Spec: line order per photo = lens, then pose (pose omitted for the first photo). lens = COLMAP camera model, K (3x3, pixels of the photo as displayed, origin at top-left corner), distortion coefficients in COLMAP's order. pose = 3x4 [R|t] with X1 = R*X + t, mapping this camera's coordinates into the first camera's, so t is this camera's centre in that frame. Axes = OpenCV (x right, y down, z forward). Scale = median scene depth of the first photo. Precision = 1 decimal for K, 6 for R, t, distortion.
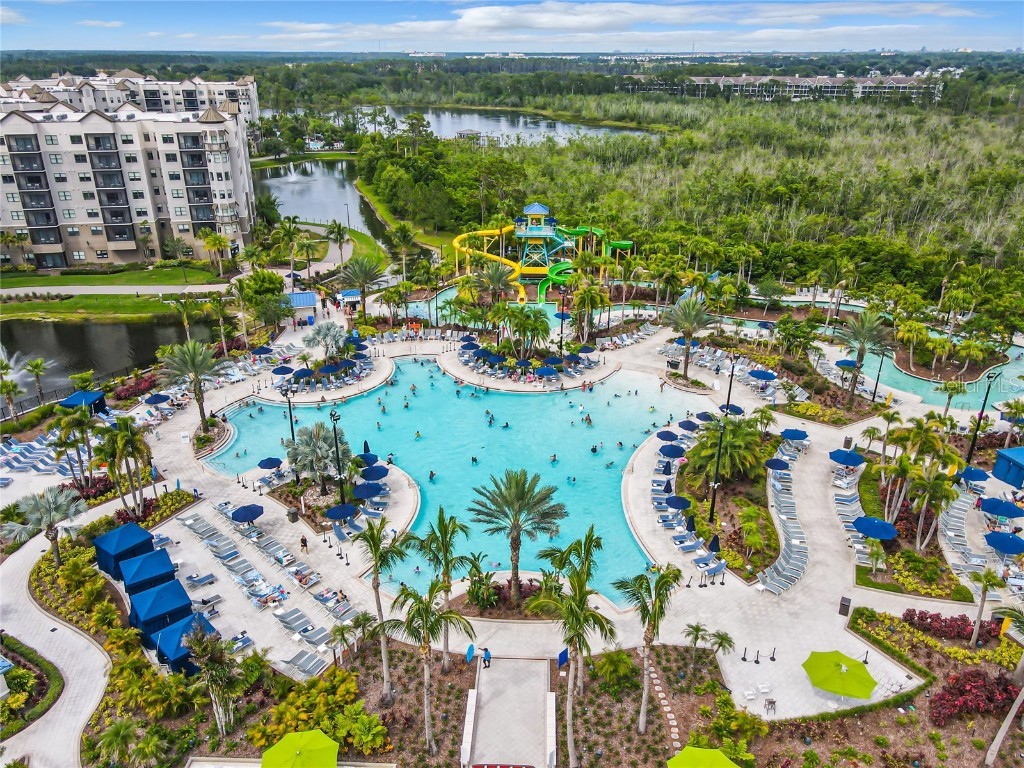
lens RADIAL K [[765.6, 0, 528.8], [0, 765.6, 384.8], [0, 0, 1]] dist [0.006060, 0.005285]
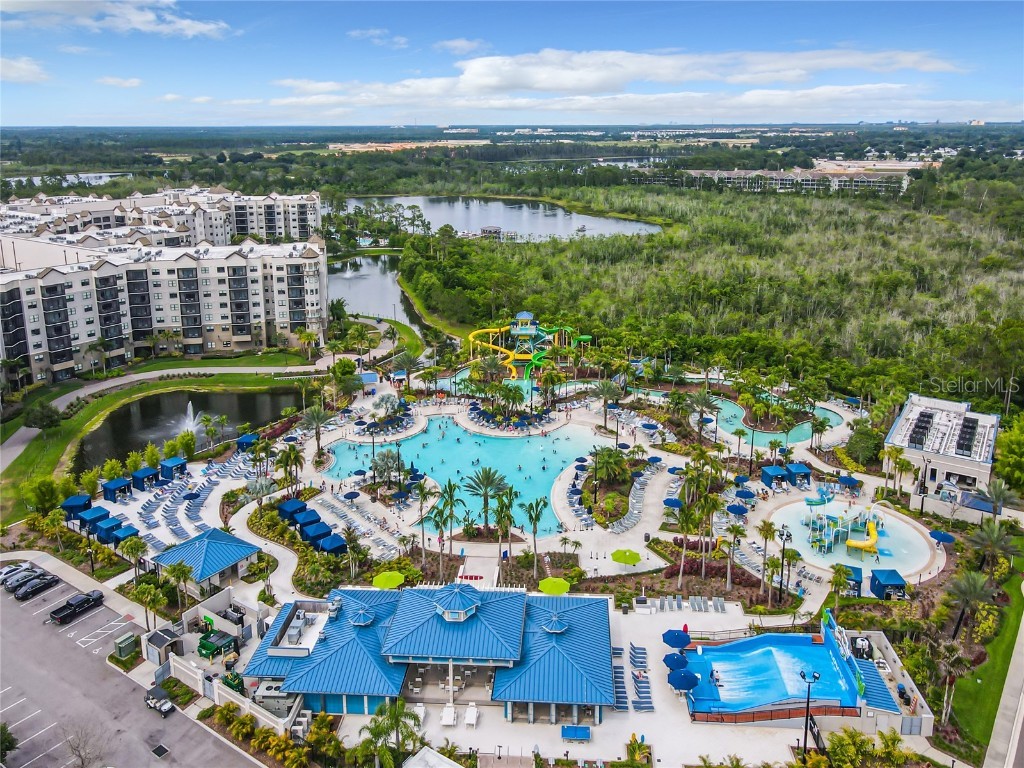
lens RADIAL K [[757.3, 0, 509.3], [0, 757.3, 291.4], [0, 0, 1]] dist [0.006955, -0.002485]
pose [[0.998192, -0.006808, -0.059713, 0.076451], [-0.005603, 0.978695, -0.205241, 0.028888], [0.059838, 0.205205, 0.976888, -0.497500]]
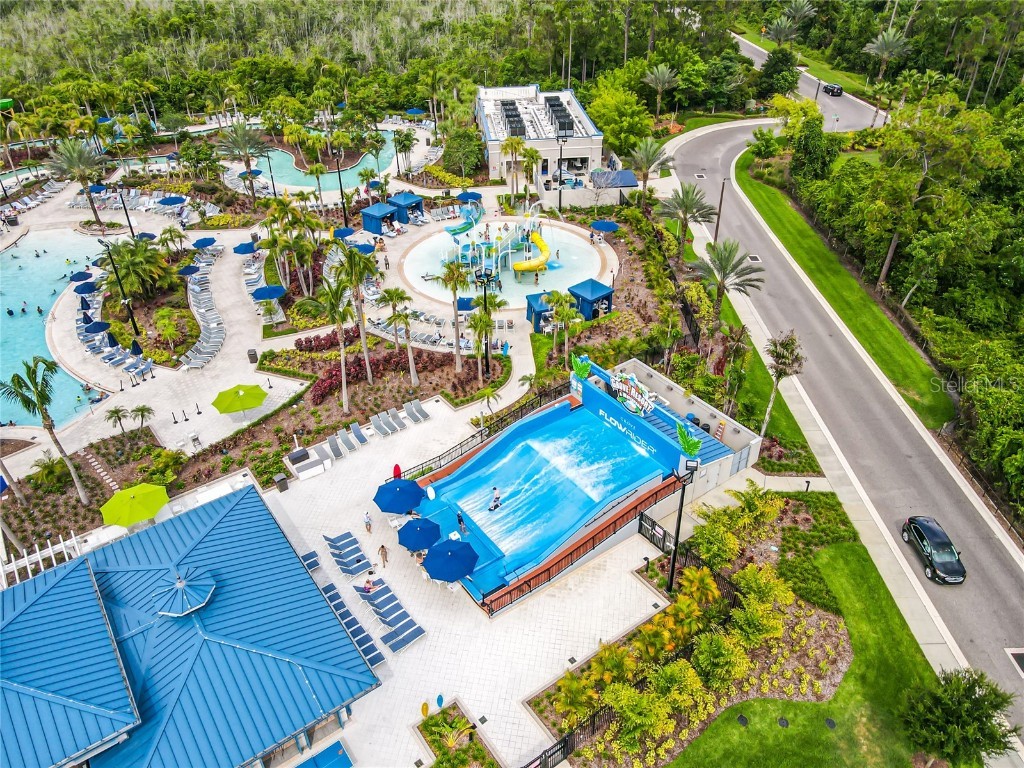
lens RADIAL K [[739.1, 0, 512.0], [0, 739.1, 384.0], [0, 0, 1]] dist [0.020122, 0.001137]
pose [[0.796284, -0.360740, 0.485591, 0.065110], [0.259060, 0.928754, 0.265148, 0.053732], [-0.546644, -0.085336, 0.833005, -0.105987]]
